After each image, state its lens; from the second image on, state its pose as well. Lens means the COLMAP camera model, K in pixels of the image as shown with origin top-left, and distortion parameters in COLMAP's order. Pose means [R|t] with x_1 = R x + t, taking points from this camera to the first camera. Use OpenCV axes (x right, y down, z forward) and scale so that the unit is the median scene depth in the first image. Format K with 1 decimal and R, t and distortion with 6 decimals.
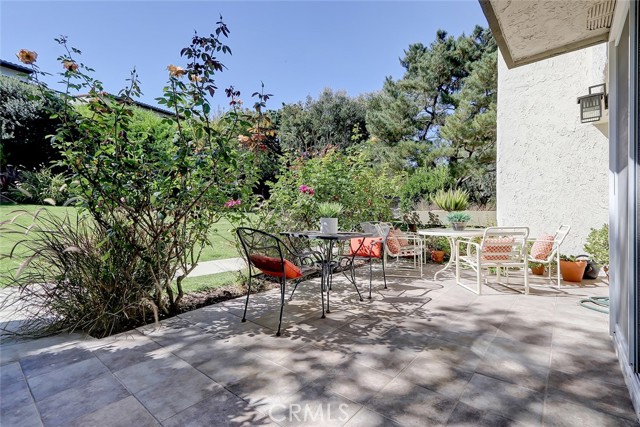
lens RADIAL K [[295.1, 0, 320.0], [0, 295.1, 213.5], [0, 0, 1]] dist [0.003205, 0.000327]
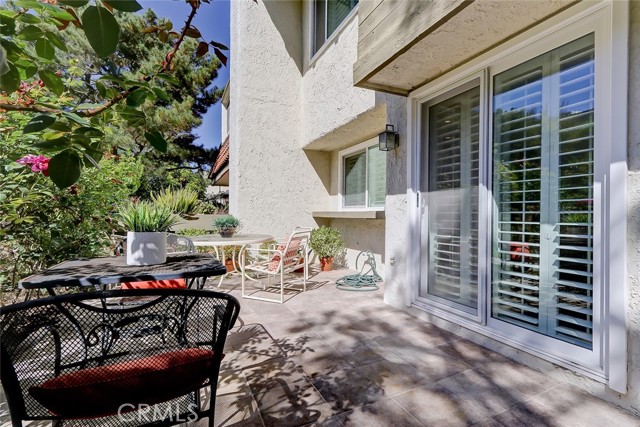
lens RADIAL K [[295.1, 0, 320.0], [0, 295.1, 213.5], [0, 0, 1]] dist [0.003205, 0.000327]
pose [[0.414136, 0.004668, 0.910203, -0.391037], [-0.003587, 0.999987, -0.003497, -0.019521], [-0.910208, -0.001817, 0.414148, 0.667803]]
